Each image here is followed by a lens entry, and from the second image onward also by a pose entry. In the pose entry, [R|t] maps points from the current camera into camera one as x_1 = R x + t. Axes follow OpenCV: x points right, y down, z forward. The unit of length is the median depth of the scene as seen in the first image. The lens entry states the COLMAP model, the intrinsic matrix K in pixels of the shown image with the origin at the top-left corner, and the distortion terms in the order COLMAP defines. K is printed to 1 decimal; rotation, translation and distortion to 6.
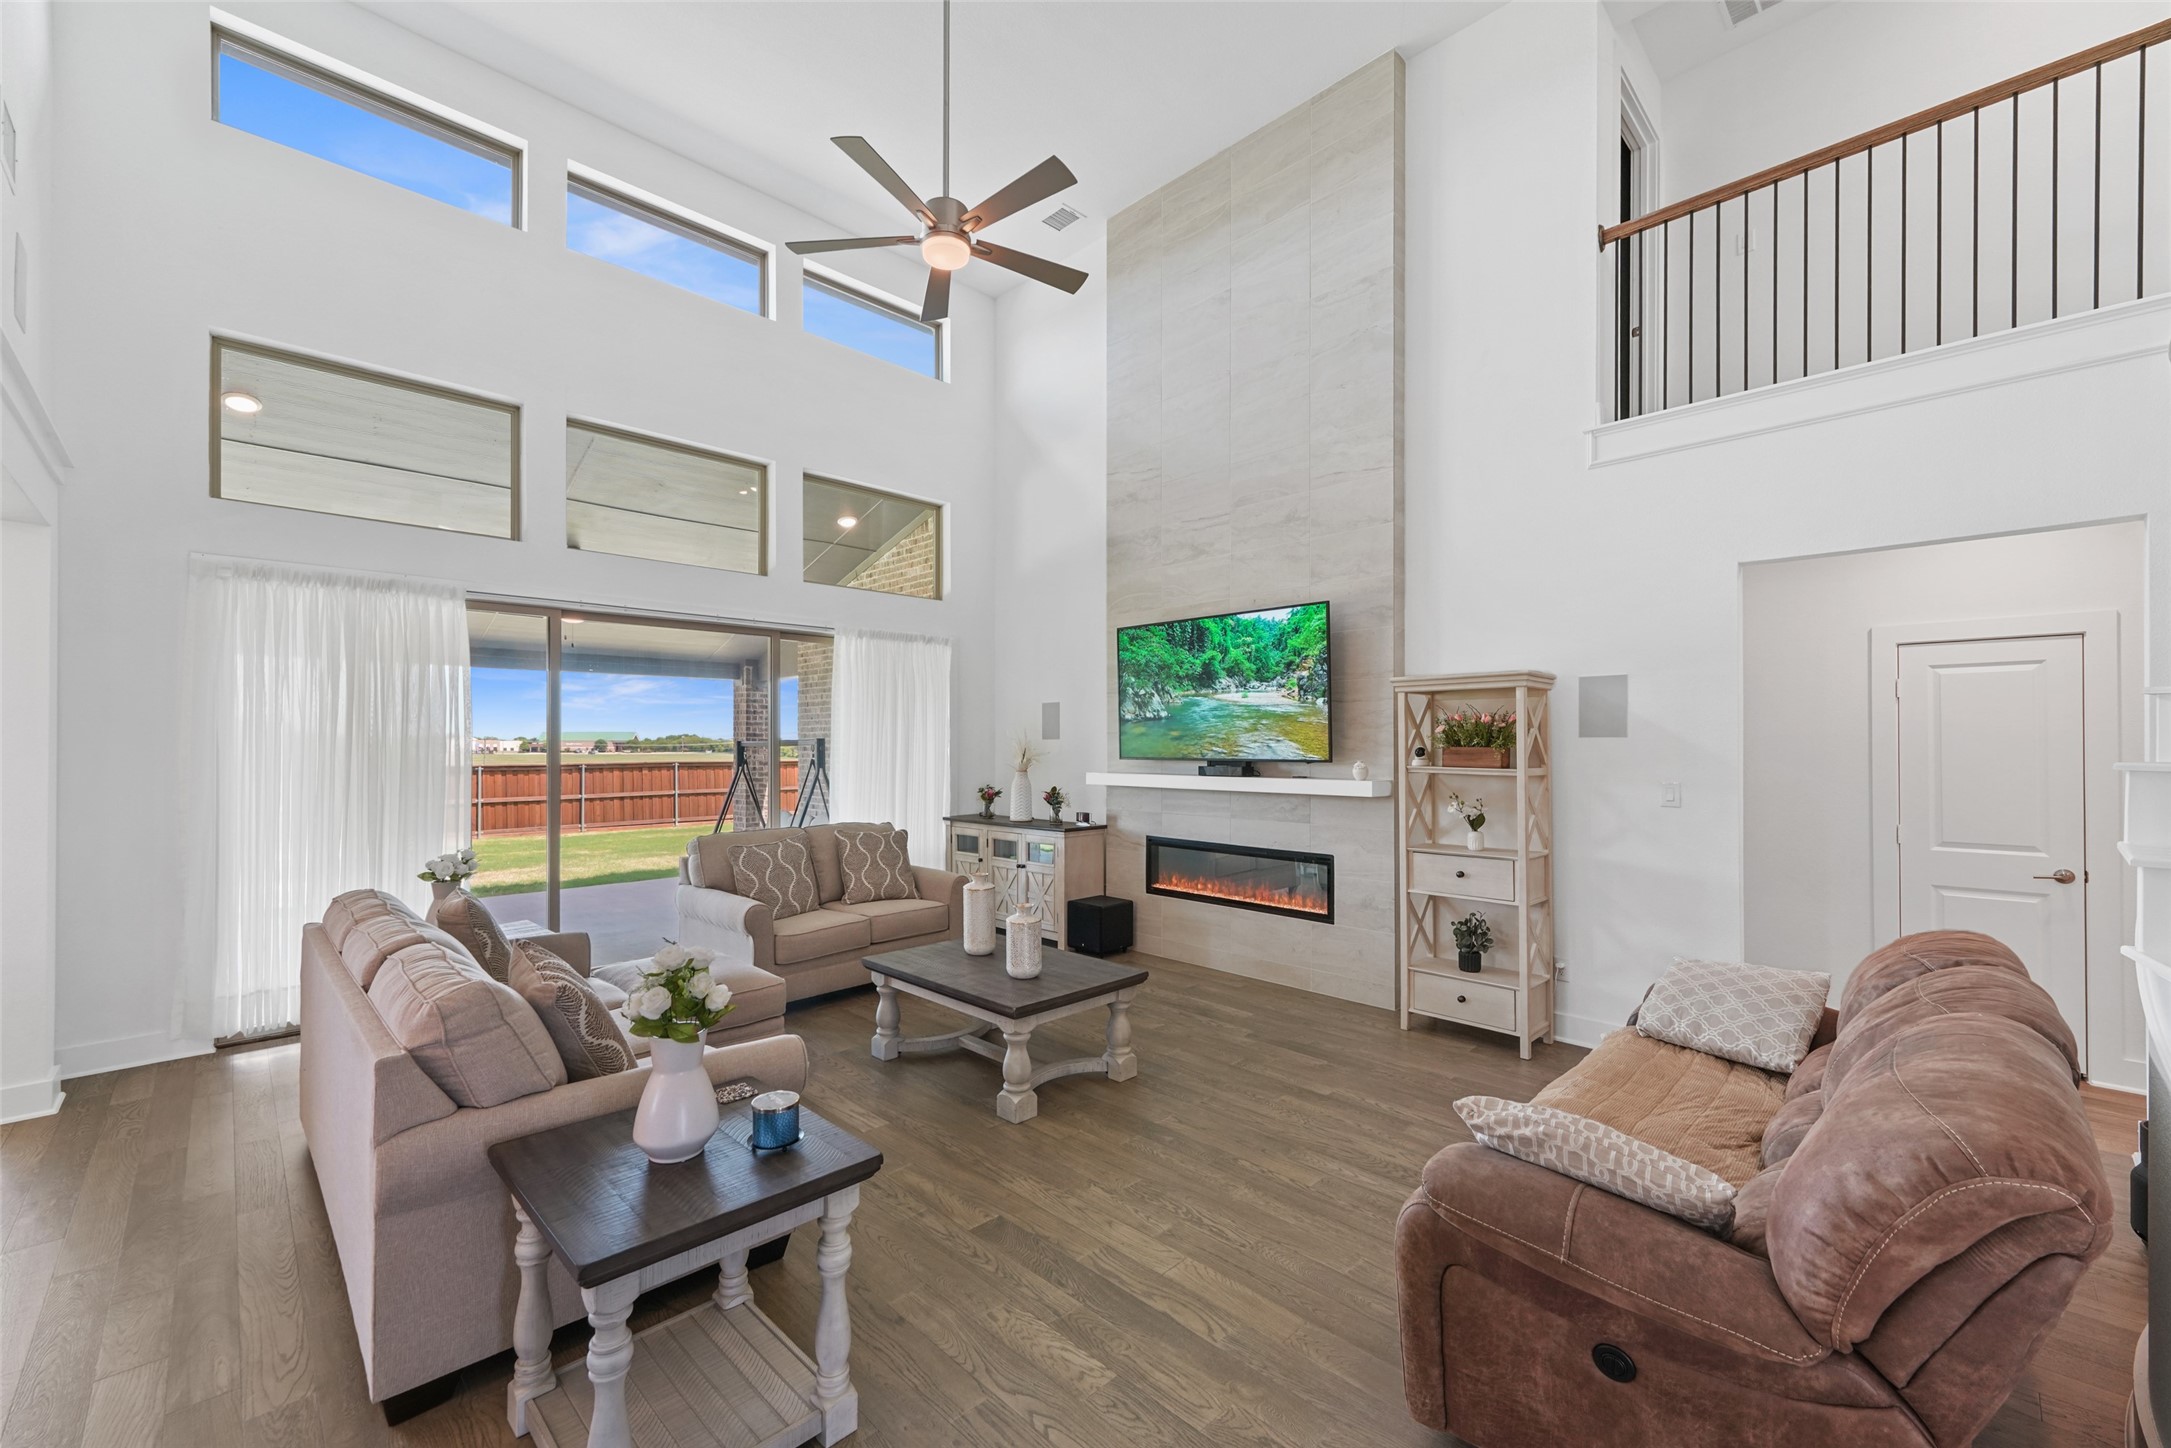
lens RADIAL K [[881.0, 0, 1073.9], [0, 881.0, 732.9], [0, 0, 1]] dist [-0.001495, 0.000076]
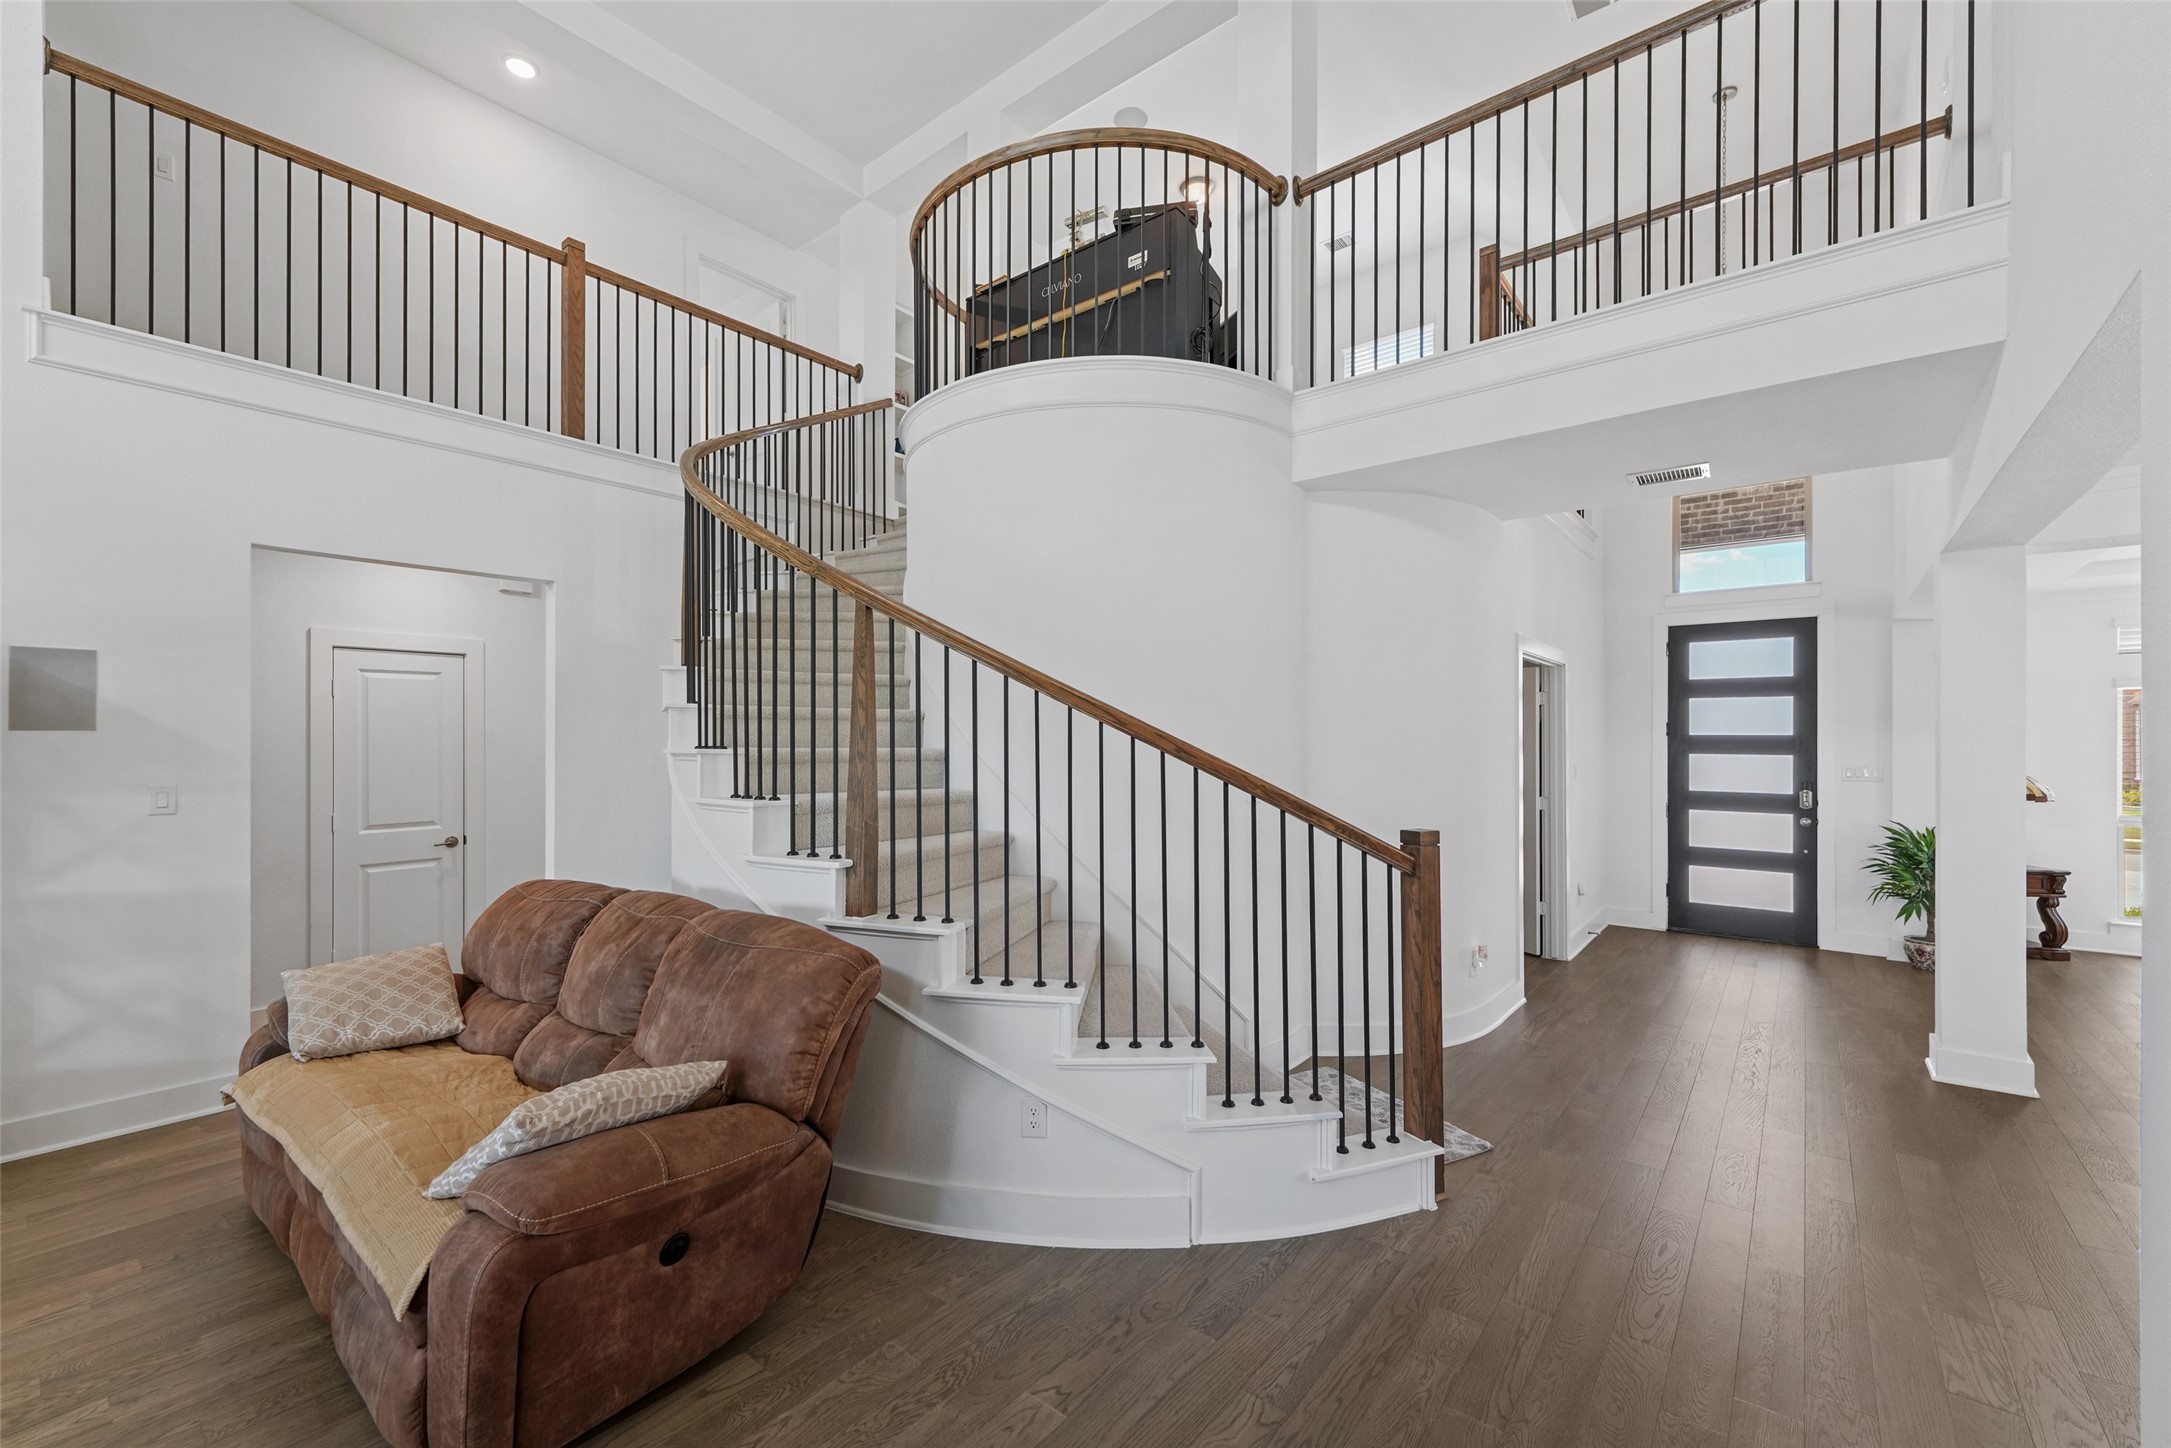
lens RADIAL K [[881.0, 0, 1081.1], [0, 881.0, 737.7], [0, 0, 1]] dist [-0.001495, 0.000076]
pose [[-0.123941, 0.001014, 0.992289, -0.189216], [-0.008587, 0.999961, -0.002095, 0.003962], [-0.992252, -0.008780, -0.123928, 0.175521]]
